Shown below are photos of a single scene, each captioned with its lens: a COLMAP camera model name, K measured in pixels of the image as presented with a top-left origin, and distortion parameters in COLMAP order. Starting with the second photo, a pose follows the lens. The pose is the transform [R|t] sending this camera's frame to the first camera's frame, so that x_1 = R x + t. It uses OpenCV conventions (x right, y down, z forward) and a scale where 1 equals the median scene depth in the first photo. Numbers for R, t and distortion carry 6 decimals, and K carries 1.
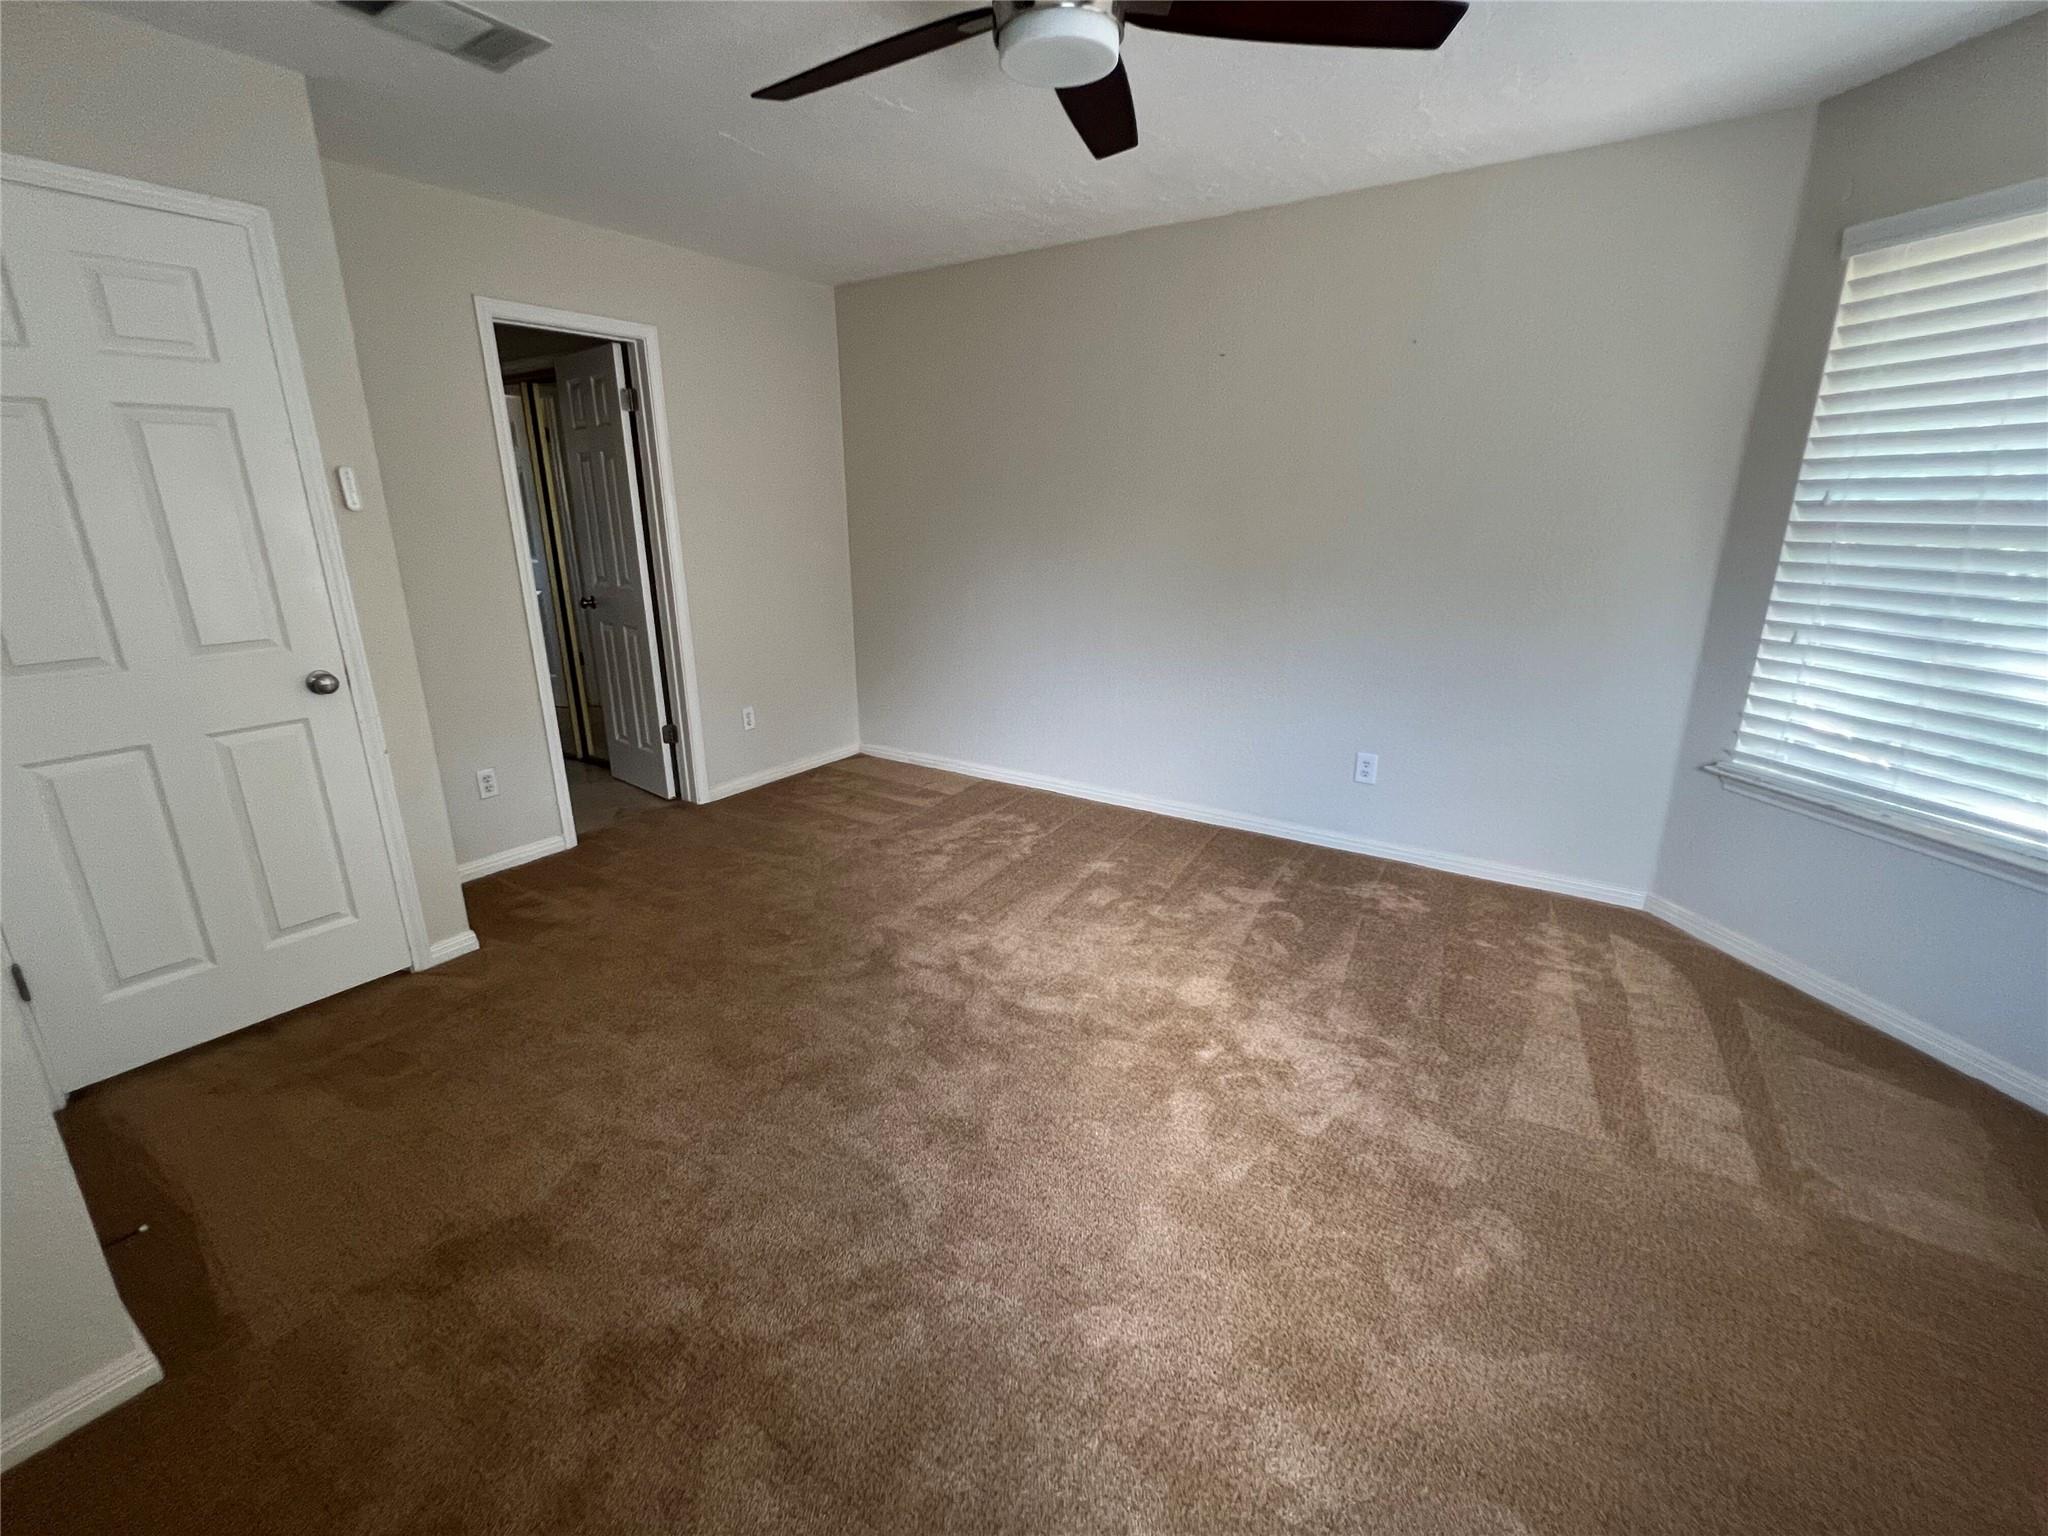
lens RADIAL K [[890.1, 0, 1024.0], [0, 890.1, 768.0], [0, 0, 1]] dist [-0.002573, -0.000268]
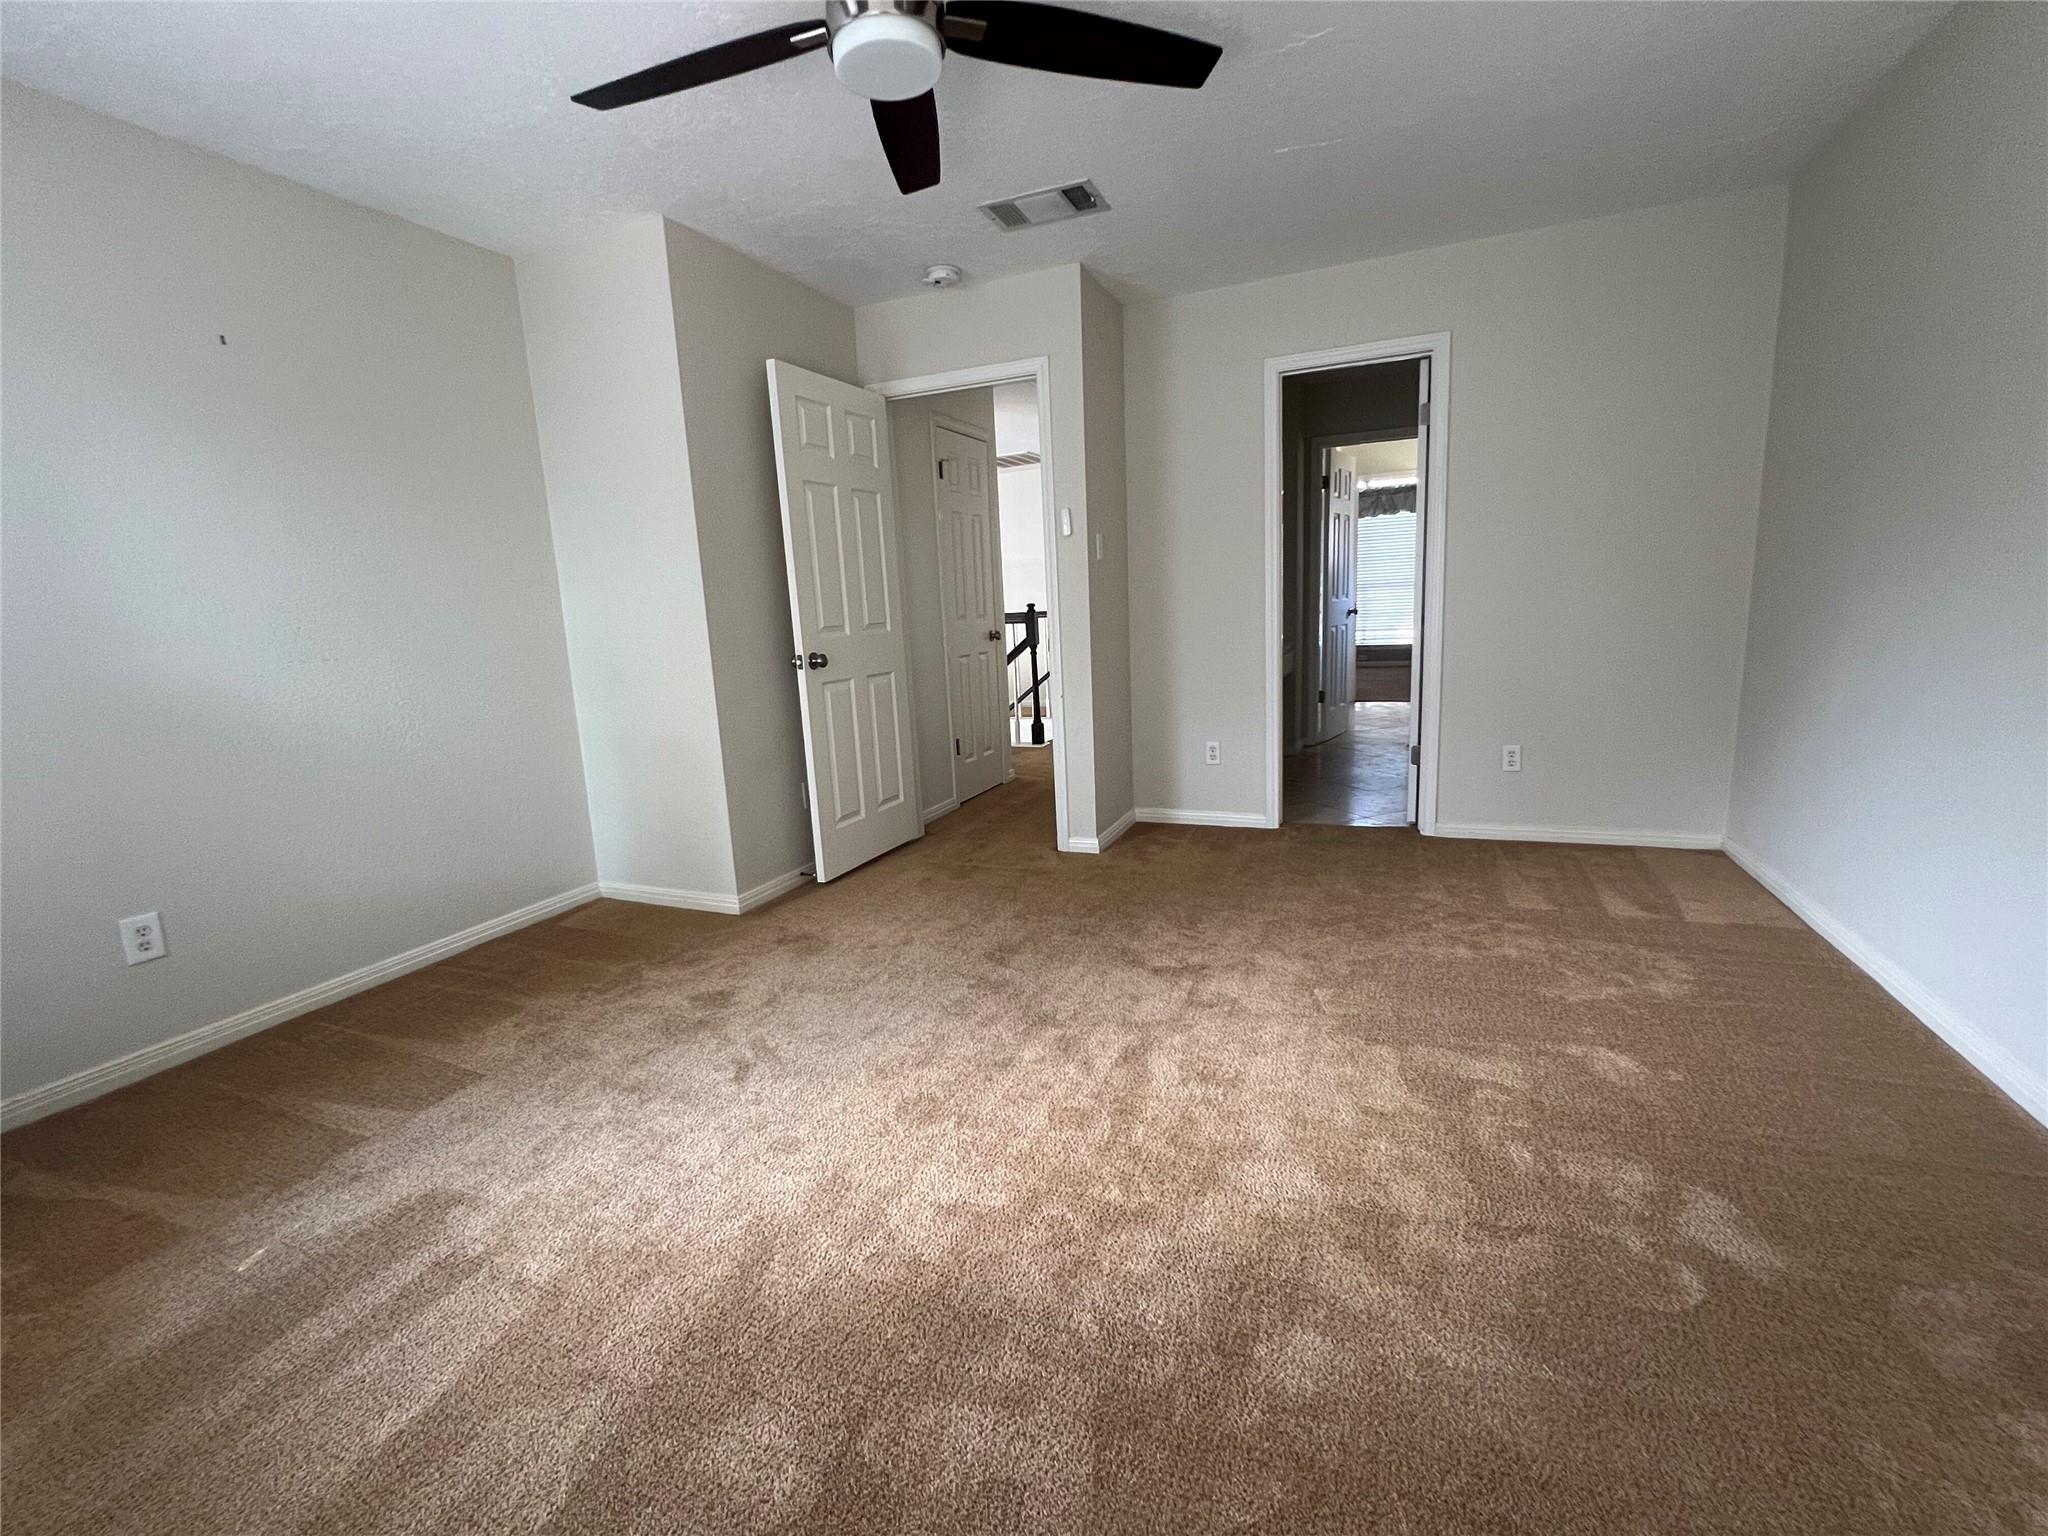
lens RADIAL K [[890.1, 0, 1024.0], [0, 890.1, 768.0], [0, 0, 1]] dist [-0.002573, -0.000268]
pose [[0.189534, 0.175597, -0.966045, 0.562301], [-0.232735, 0.963874, 0.129540, -0.062910], [0.953893, 0.200280, 0.223554, 0.470114]]
